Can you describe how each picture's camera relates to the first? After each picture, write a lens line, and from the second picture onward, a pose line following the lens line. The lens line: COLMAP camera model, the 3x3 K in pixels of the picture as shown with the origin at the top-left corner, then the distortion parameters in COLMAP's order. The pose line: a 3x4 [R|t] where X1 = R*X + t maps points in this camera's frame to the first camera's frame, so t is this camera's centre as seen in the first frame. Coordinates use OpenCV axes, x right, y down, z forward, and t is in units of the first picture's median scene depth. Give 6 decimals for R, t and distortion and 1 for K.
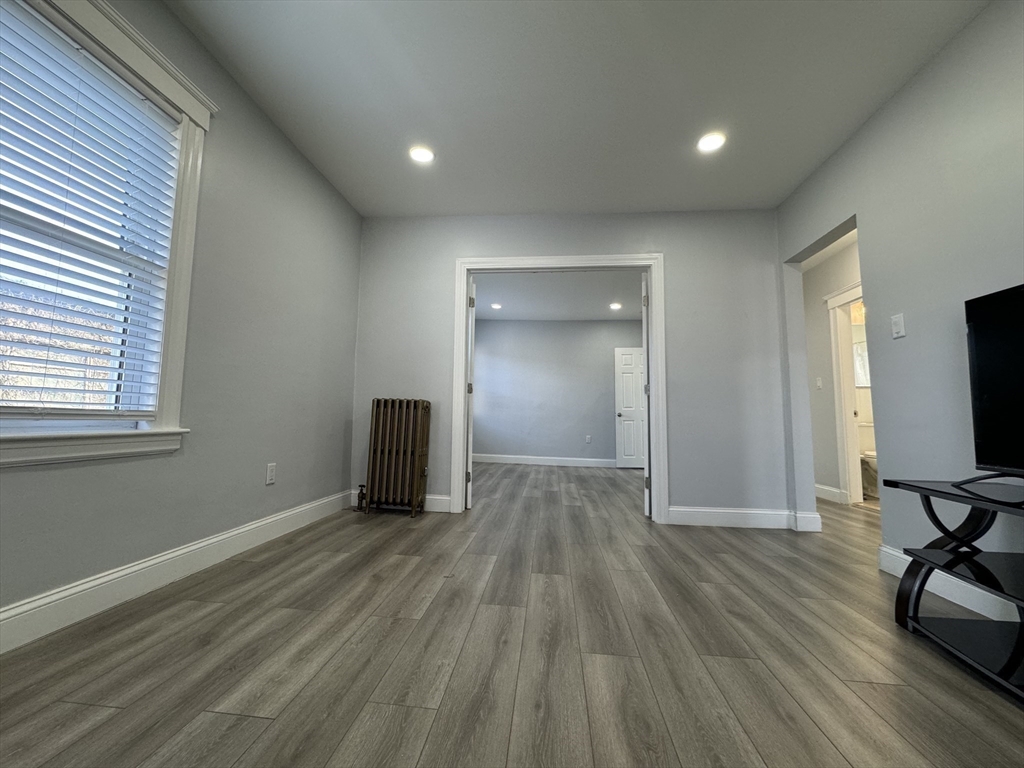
lens RADIAL K [[408.7, 0, 512.1], [0, 408.7, 380.1], [0, 0, 1]] dist [-0.002290, 0.000950]
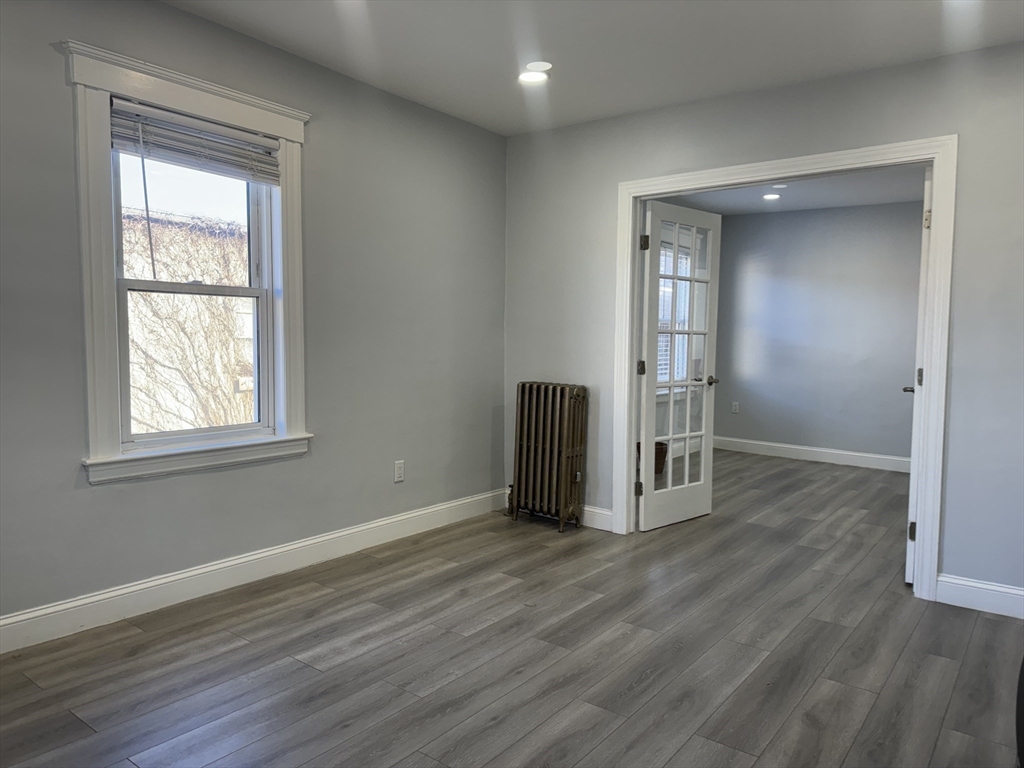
lens RADIAL K [[717.8, 0, 515.2], [0, 717.8, 390.8], [0, 0, 1]] dist [0.051539, -0.060156]
pose [[0.855397, 0.035919, -0.516725, 0.623359], [0.047523, 0.987943, 0.147346, -0.236601], [0.515787, -0.150596, 0.843377, -0.314704]]
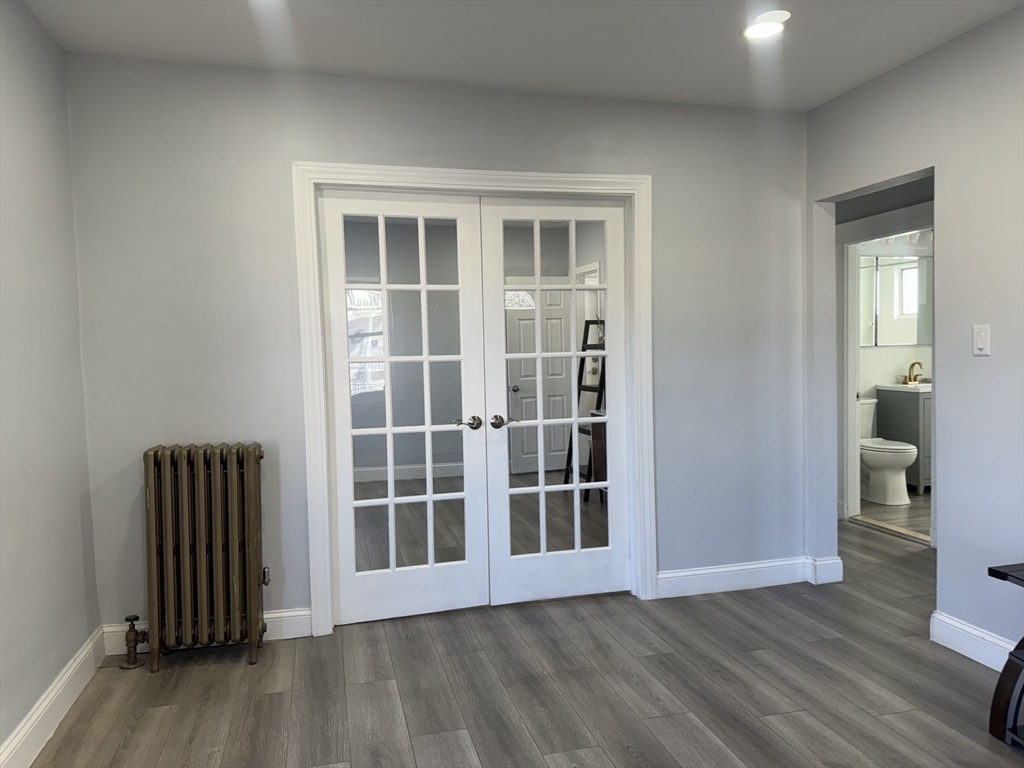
lens RADIAL K [[717.8, 0, 515.7], [0, 717.8, 381.0], [0, 0, 1]] dist [0.051539, -0.060156]
pose [[0.937159, -0.052529, 0.344924, -0.352489], [0.003500, 0.989967, 0.141255, -0.265206], [-0.348884, -0.131171, 0.927941, 0.045074]]
